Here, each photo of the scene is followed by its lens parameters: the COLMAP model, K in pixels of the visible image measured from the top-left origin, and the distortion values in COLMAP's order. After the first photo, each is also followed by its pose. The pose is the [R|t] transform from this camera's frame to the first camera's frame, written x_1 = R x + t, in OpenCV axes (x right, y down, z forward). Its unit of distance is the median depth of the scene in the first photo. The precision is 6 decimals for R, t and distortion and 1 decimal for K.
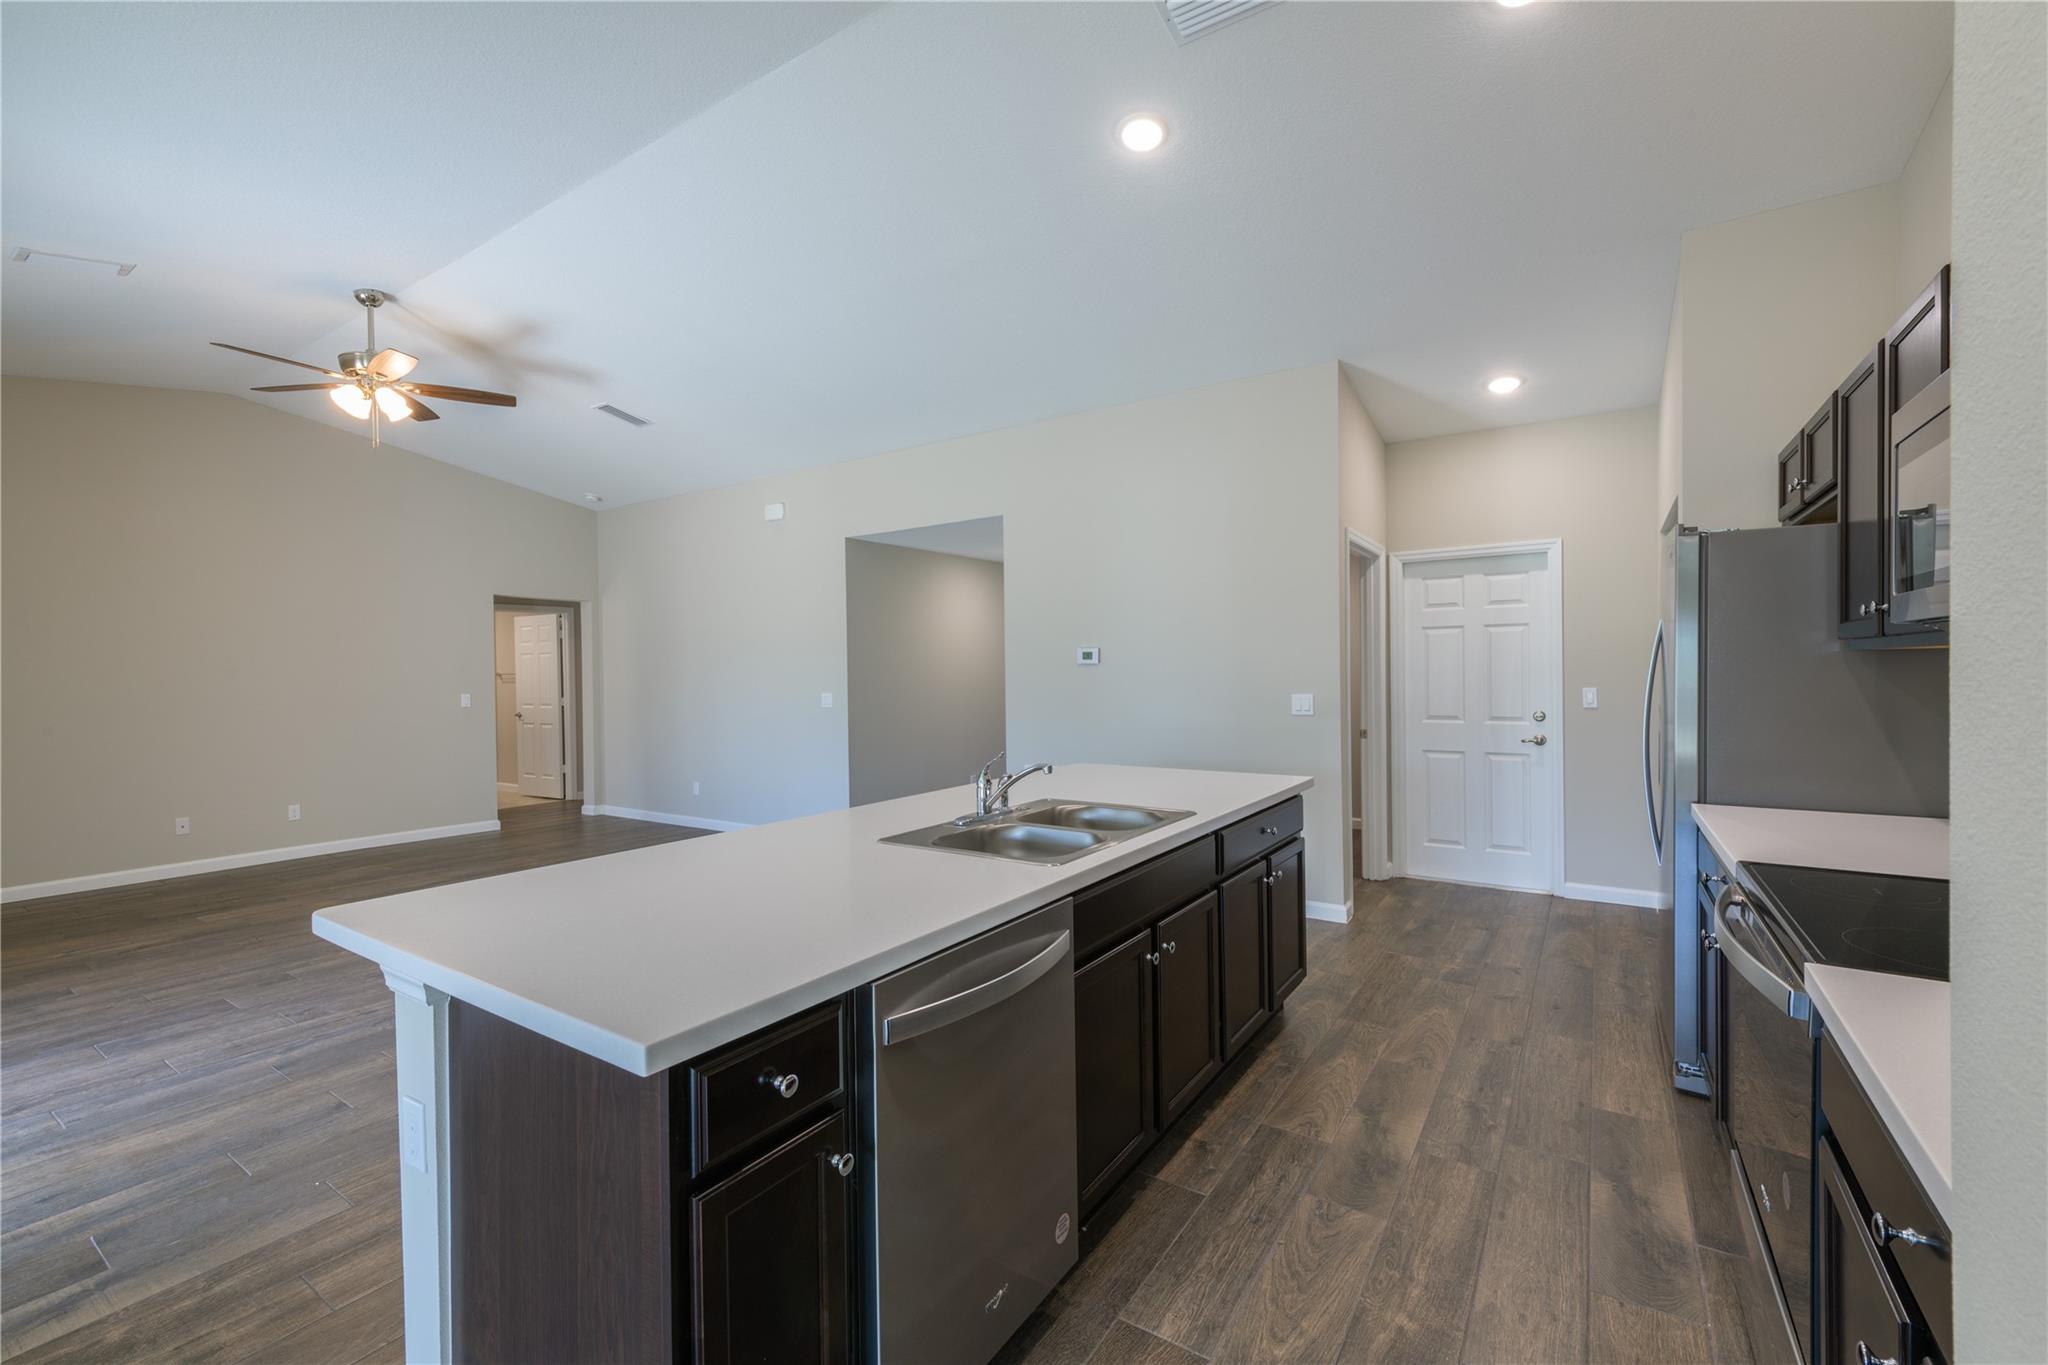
lens RADIAL K [[836.4, 0, 1029.5], [0, 836.4, 691.9], [0, 0, 1]] dist [0.010537, -0.003047]
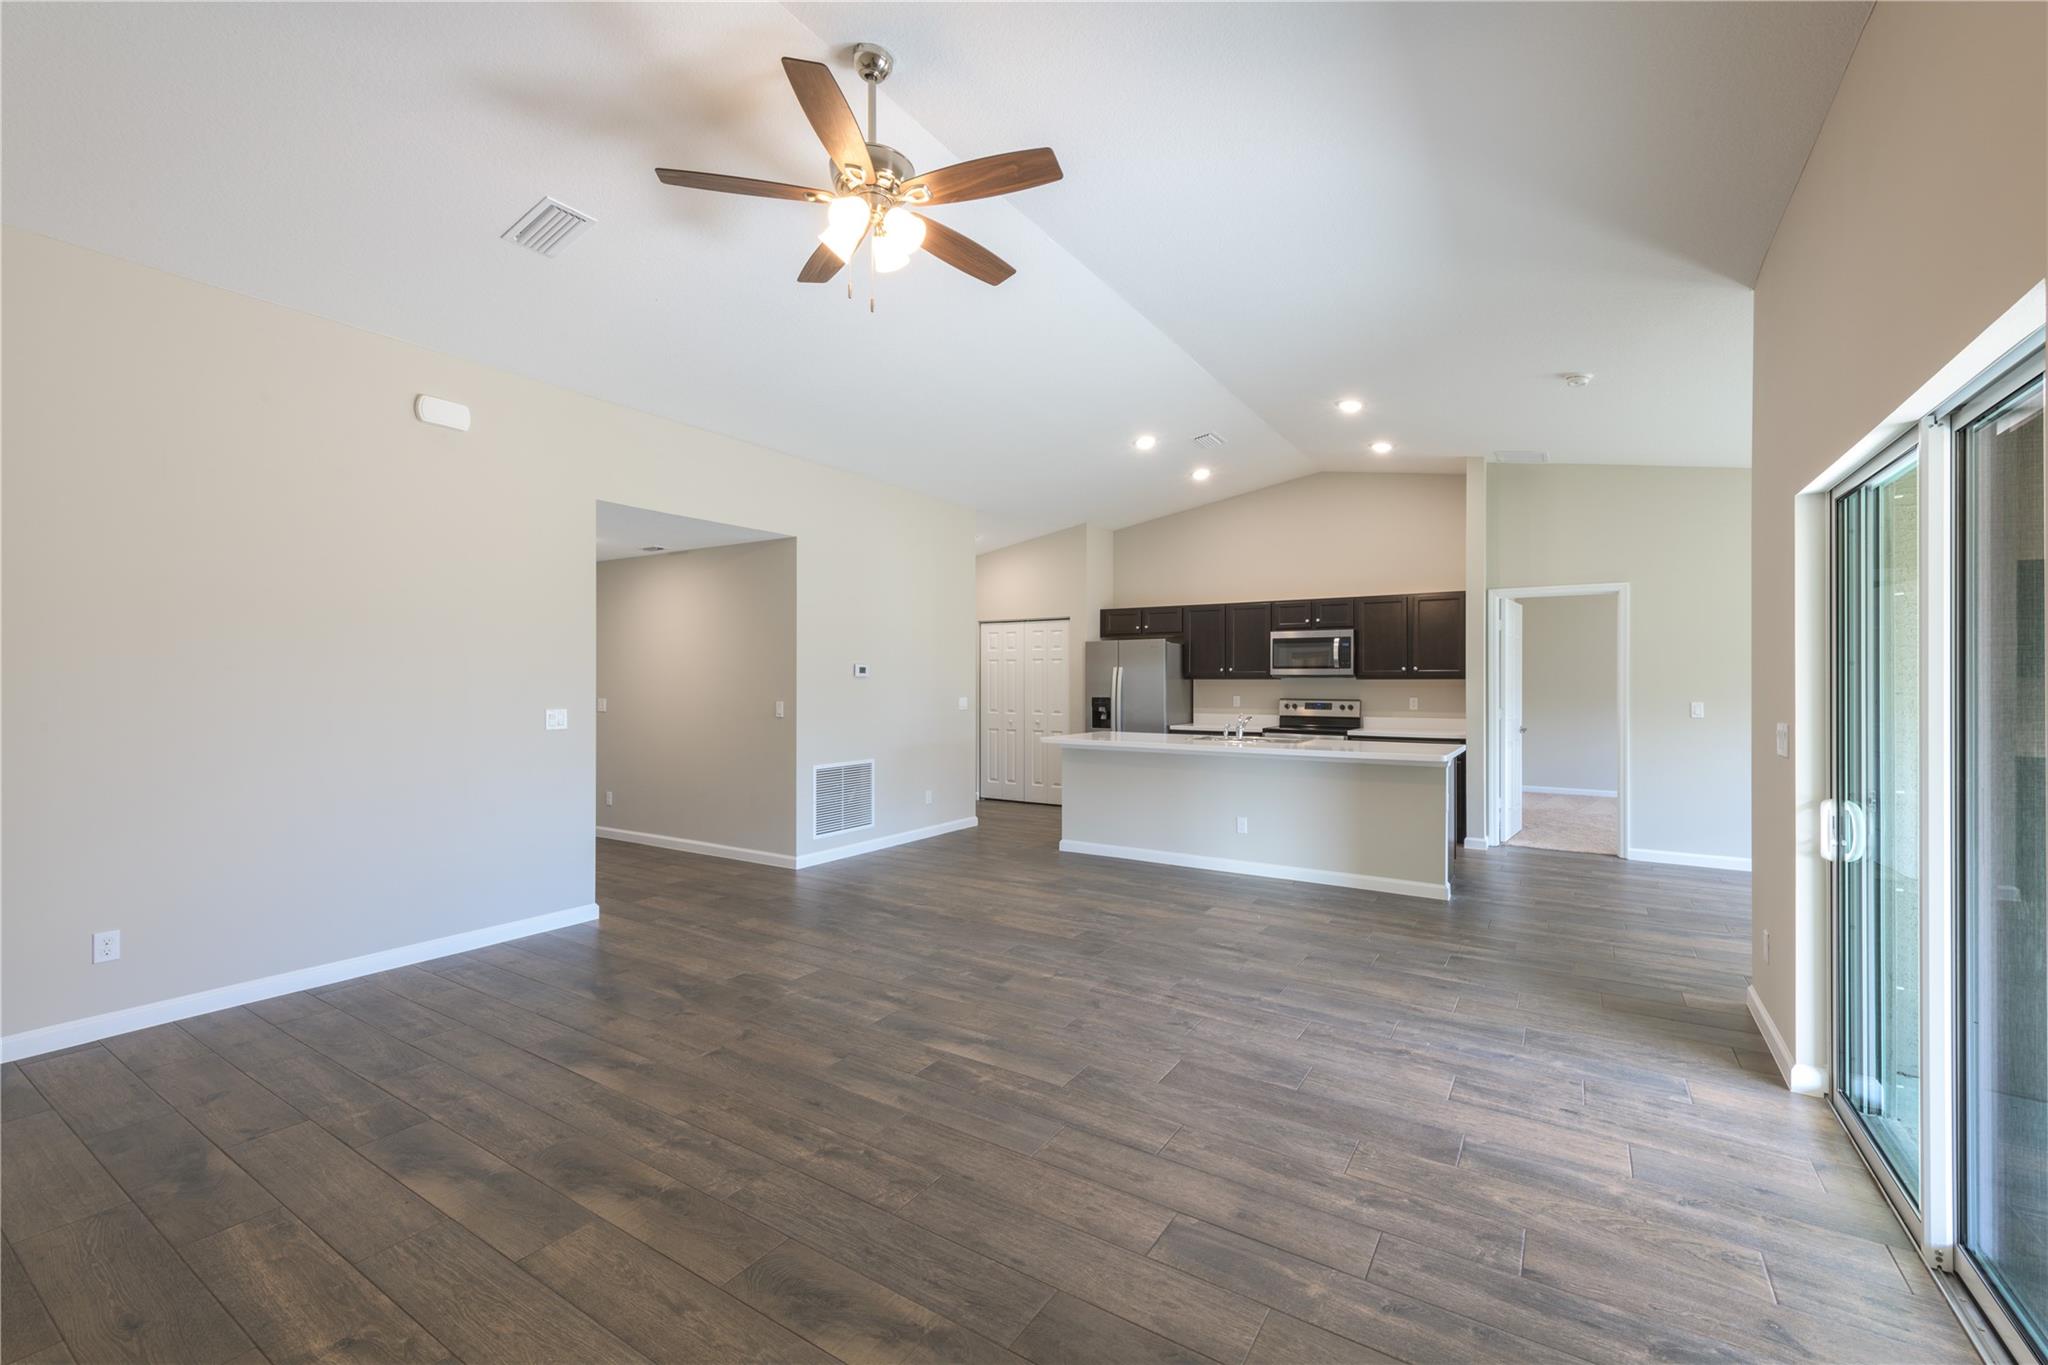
lens RADIAL K [[836.4, 0, 1022.7], [0, 836.4, 678.5], [0, 0, 1]] dist [0.010537, -0.003047]
pose [[0.002779, 0.015160, 0.999881, -1.788342], [0.027919, 0.999494, -0.015232, -0.007575], [-0.999606, 0.027958, 0.002355, 1.139477]]
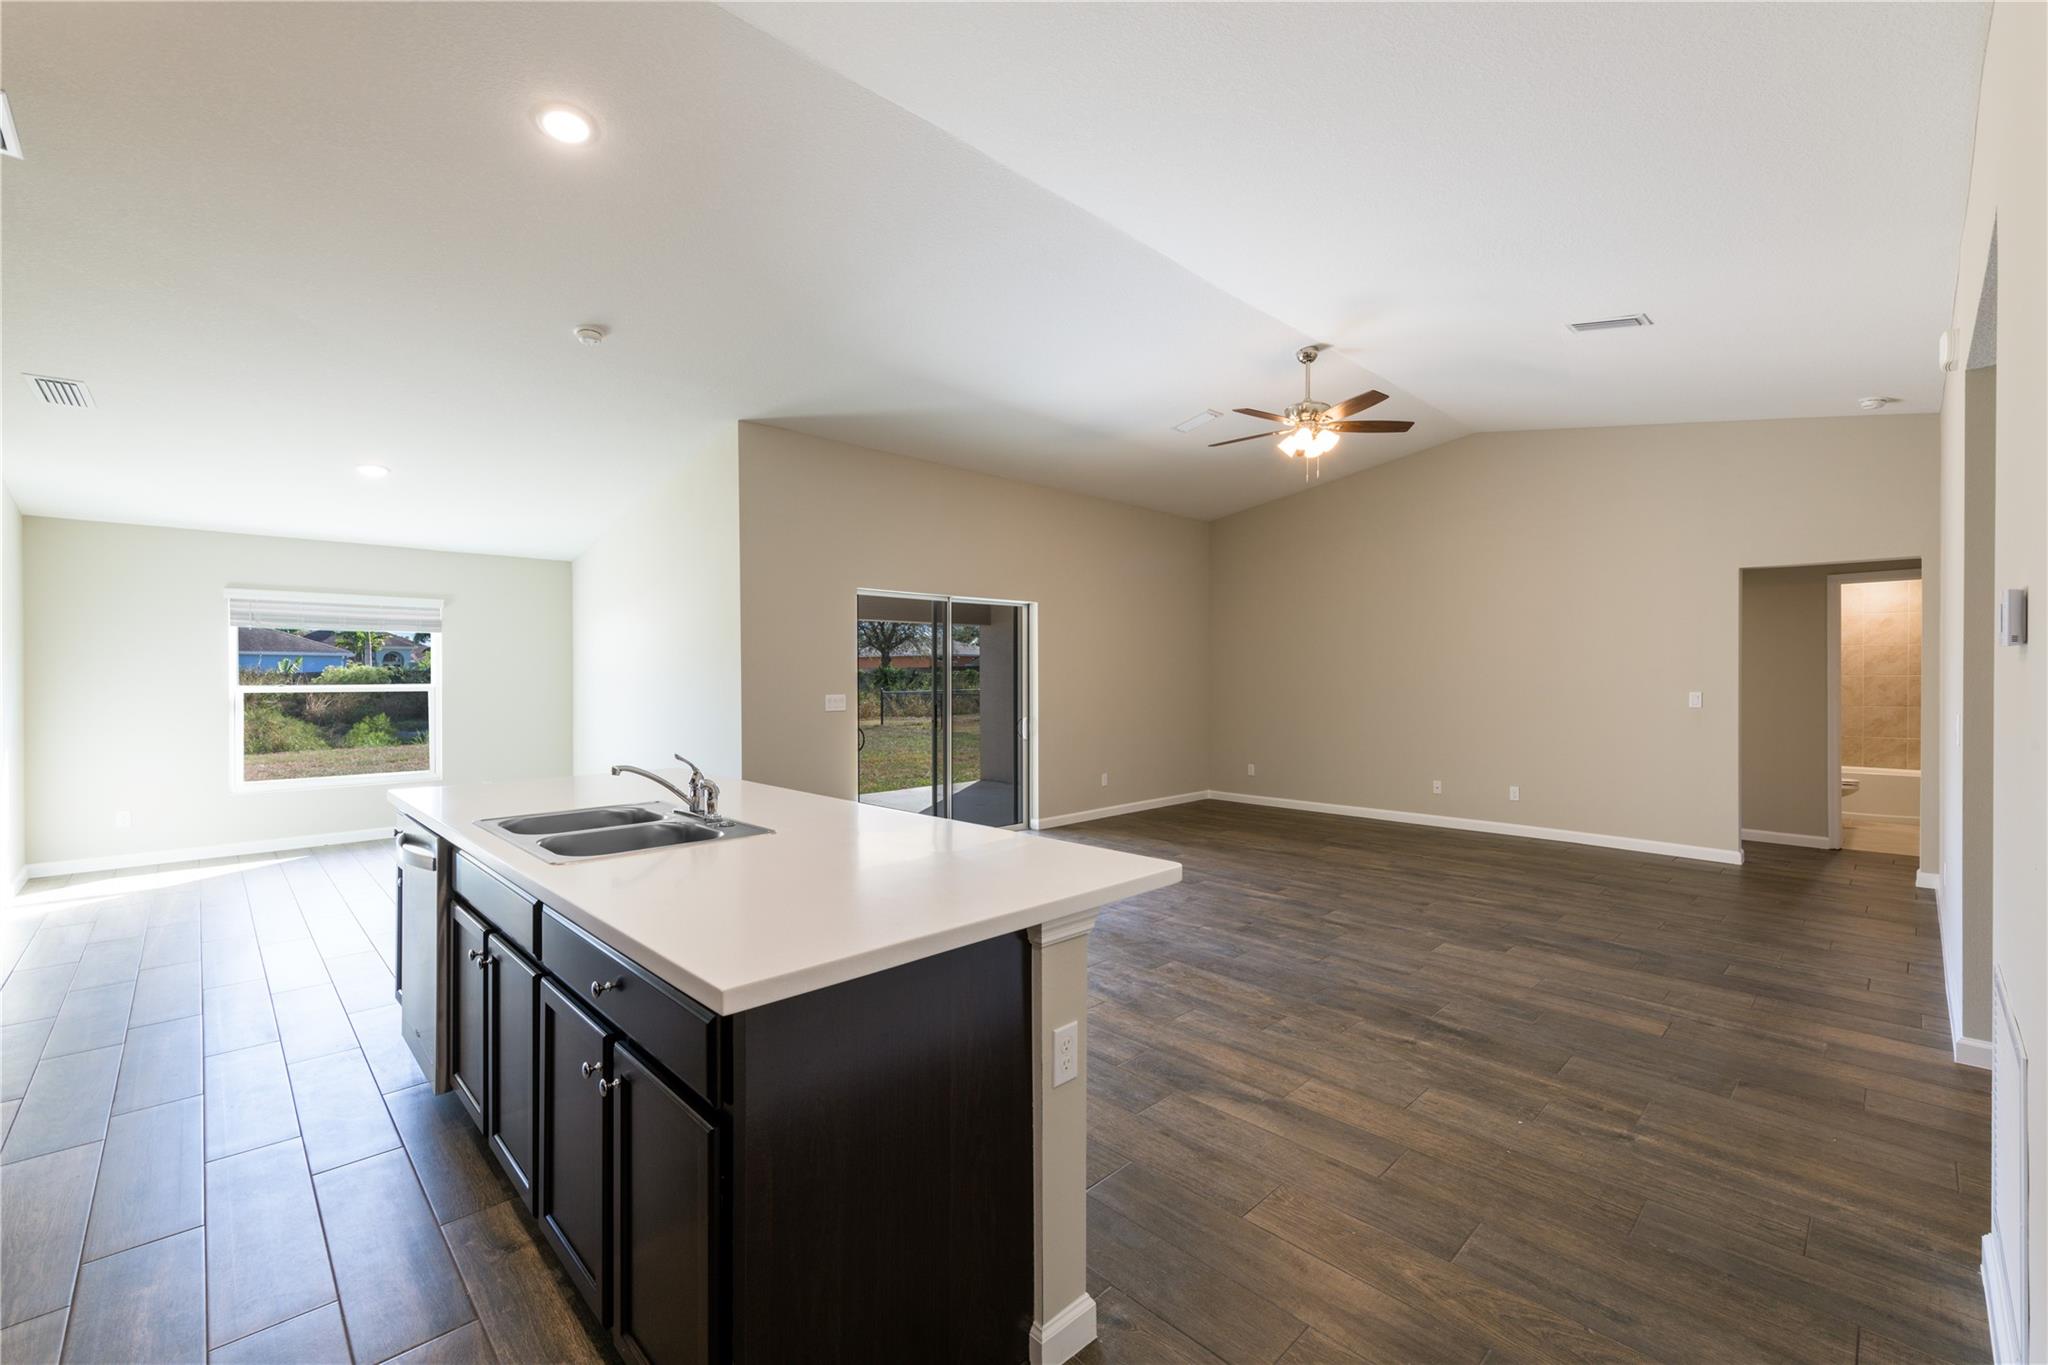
lens RADIAL K [[836.4, 0, 1024.5], [0, 836.4, 669.5], [0, 0, 1]] dist [0.010537, -0.003047]
pose [[-0.225869, 0.008761, -0.974118, 0.604395], [-0.022891, 0.999636, 0.014298, -0.035317], [0.973889, 0.025528, -0.225586, 1.128120]]
